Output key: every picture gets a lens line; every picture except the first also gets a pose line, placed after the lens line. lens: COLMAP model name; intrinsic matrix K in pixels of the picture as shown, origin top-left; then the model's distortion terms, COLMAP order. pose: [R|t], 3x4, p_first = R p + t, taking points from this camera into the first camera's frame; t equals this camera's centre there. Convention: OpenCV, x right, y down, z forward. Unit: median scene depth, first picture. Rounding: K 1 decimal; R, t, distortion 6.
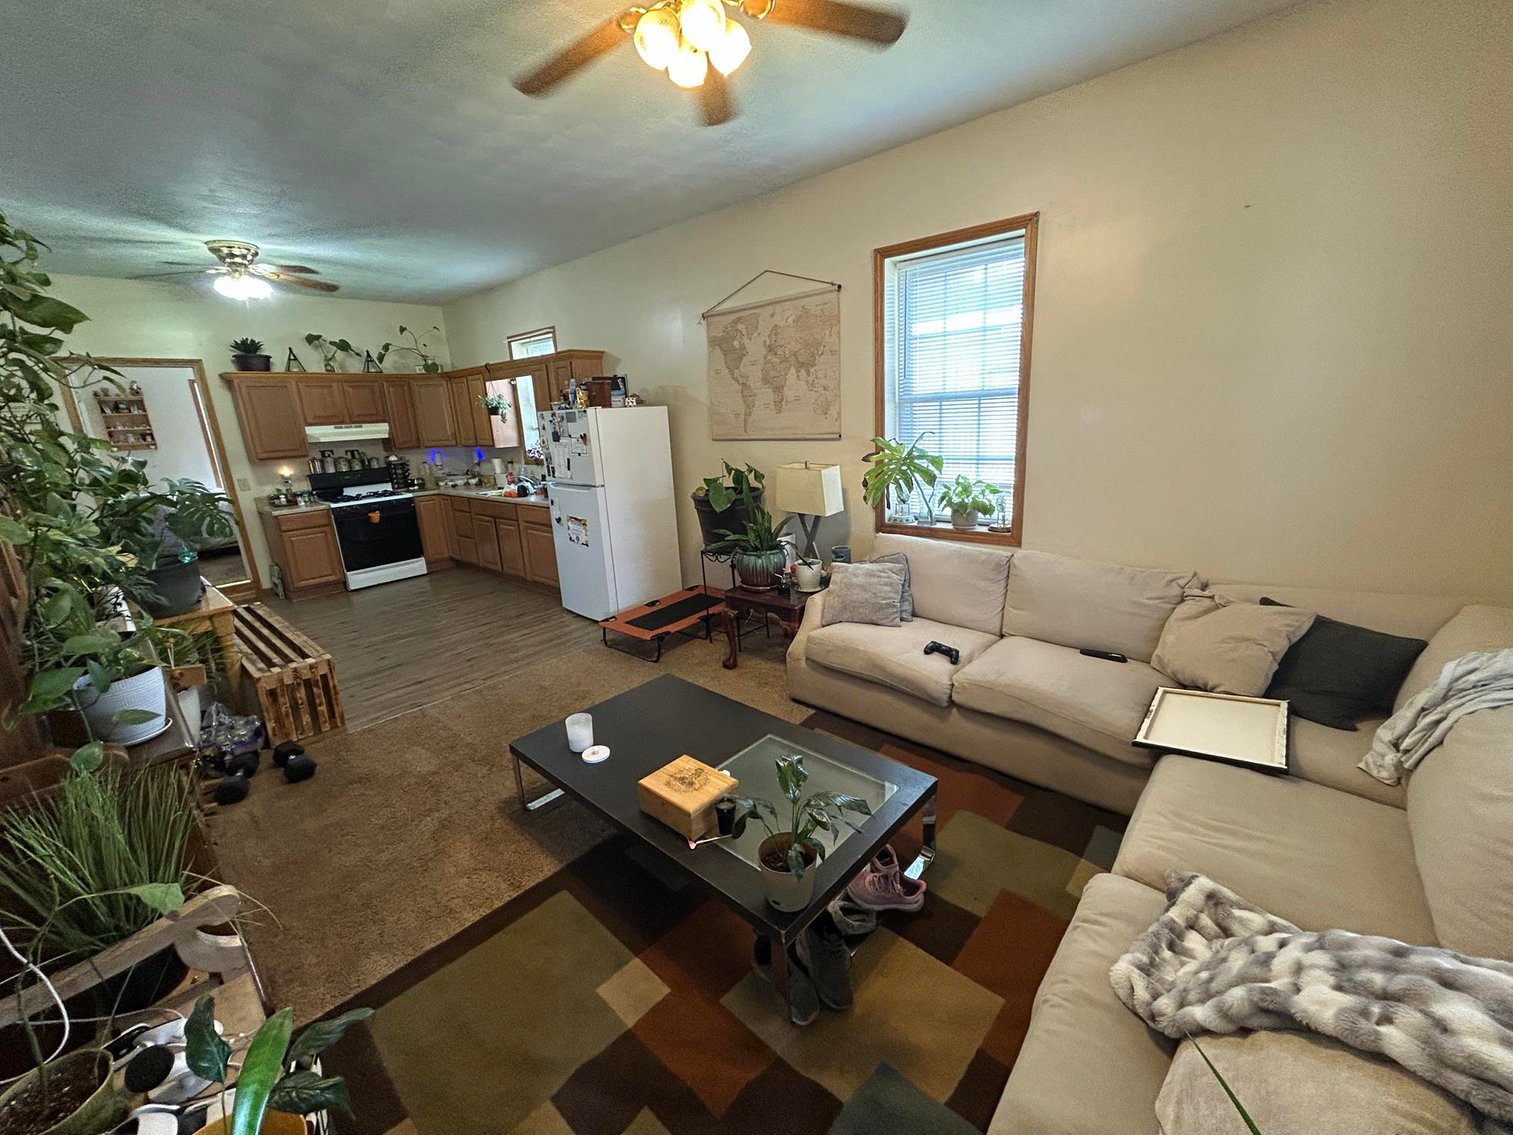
lens RADIAL K [[611.1, 0, 761.2], [0, 611.1, 567.7], [0, 0, 1]] dist [-0.002113, 0.001419]
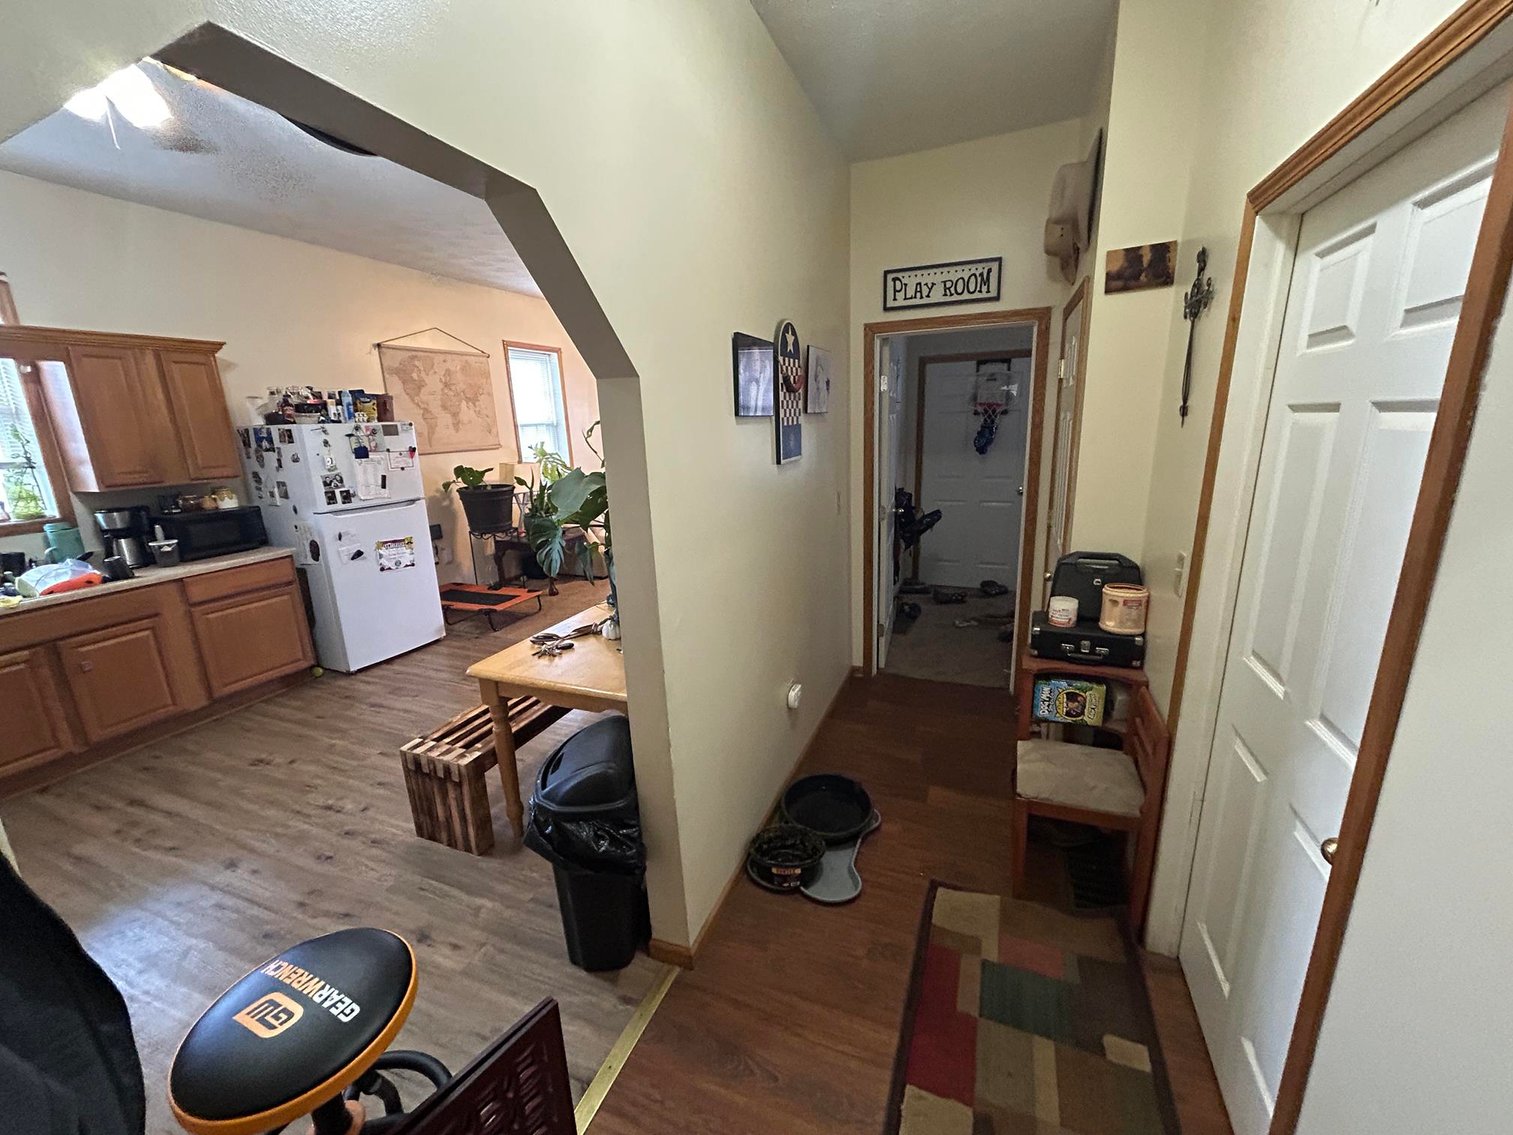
lens RADIAL K [[611.1, 0, 751.9], [0, 611.1, 565.1], [0, 0, 1]] dist [-0.002113, 0.001419]
pose [[-0.335607, -0.165936, 0.927272, -1.025773], [0.281023, 0.921903, 0.266686, -0.108163], [-0.899107, 0.350087, -0.262765, 0.594746]]
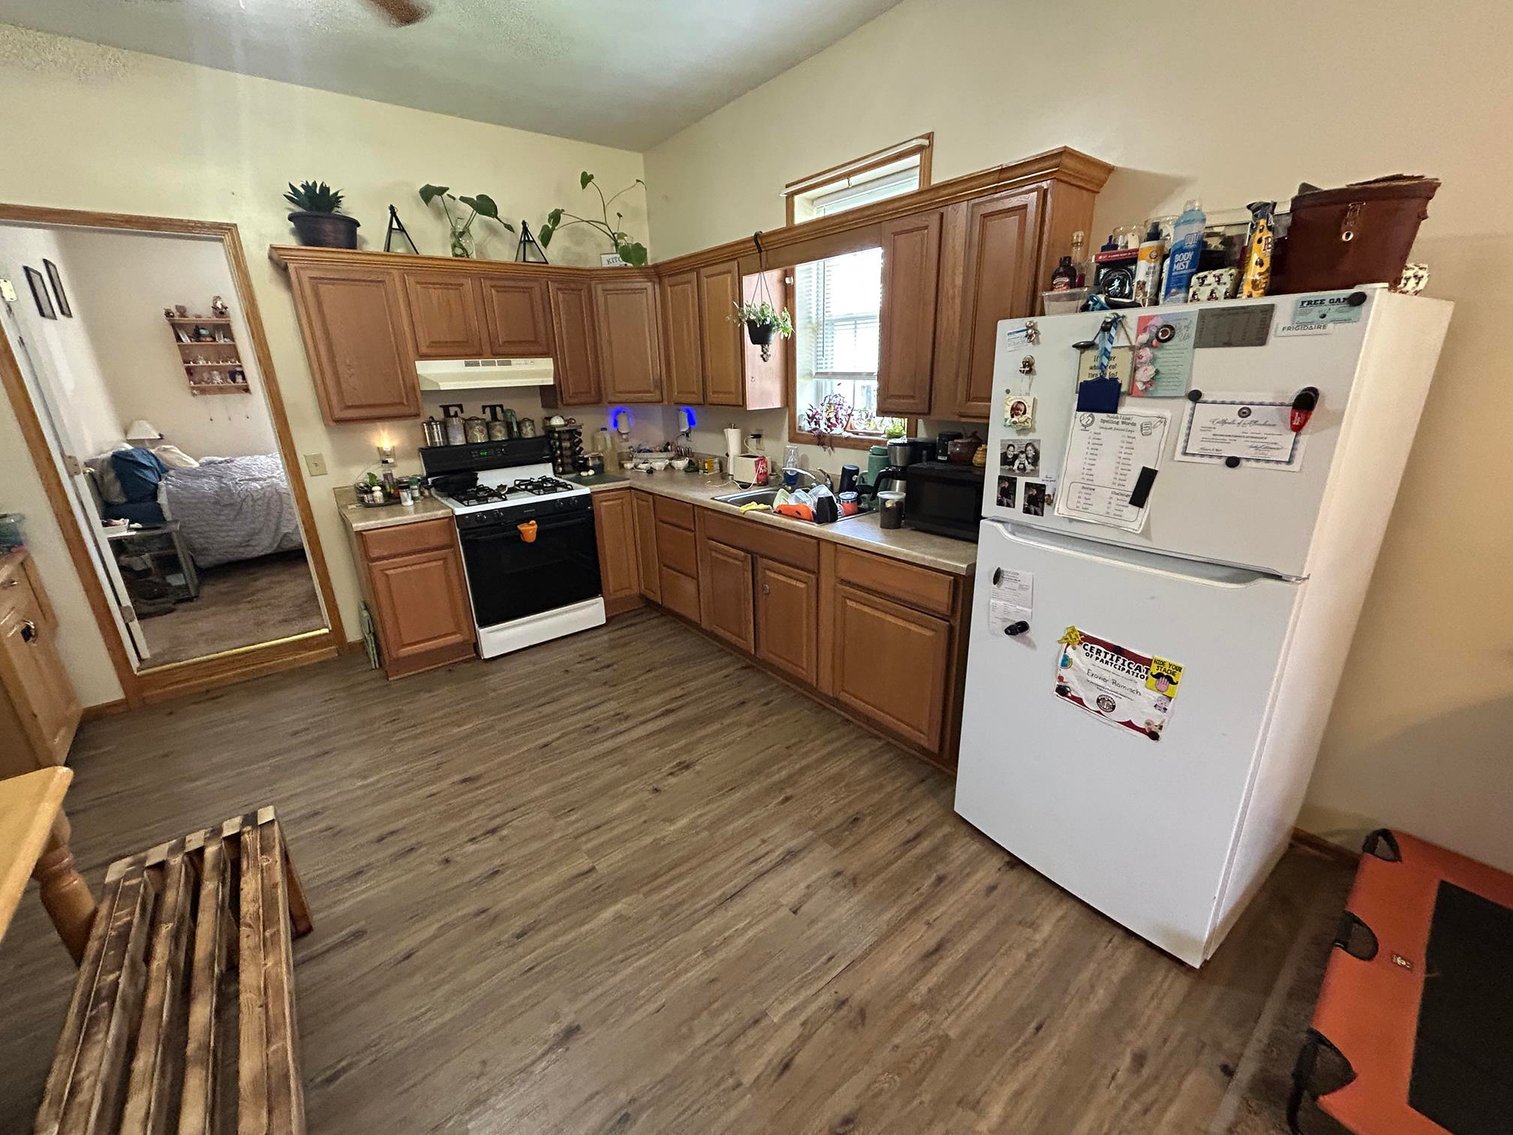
lens RADIAL K [[611.1, 0, 759.3], [0, 611.1, 568.2], [0, 0, 1]] dist [-0.002113, 0.001419]
pose [[0.984634, 0.072048, -0.159078, -0.342651], [-0.060516, 0.995255, 0.076190, -0.105764], [0.163813, -0.065392, 0.984322, 0.497235]]
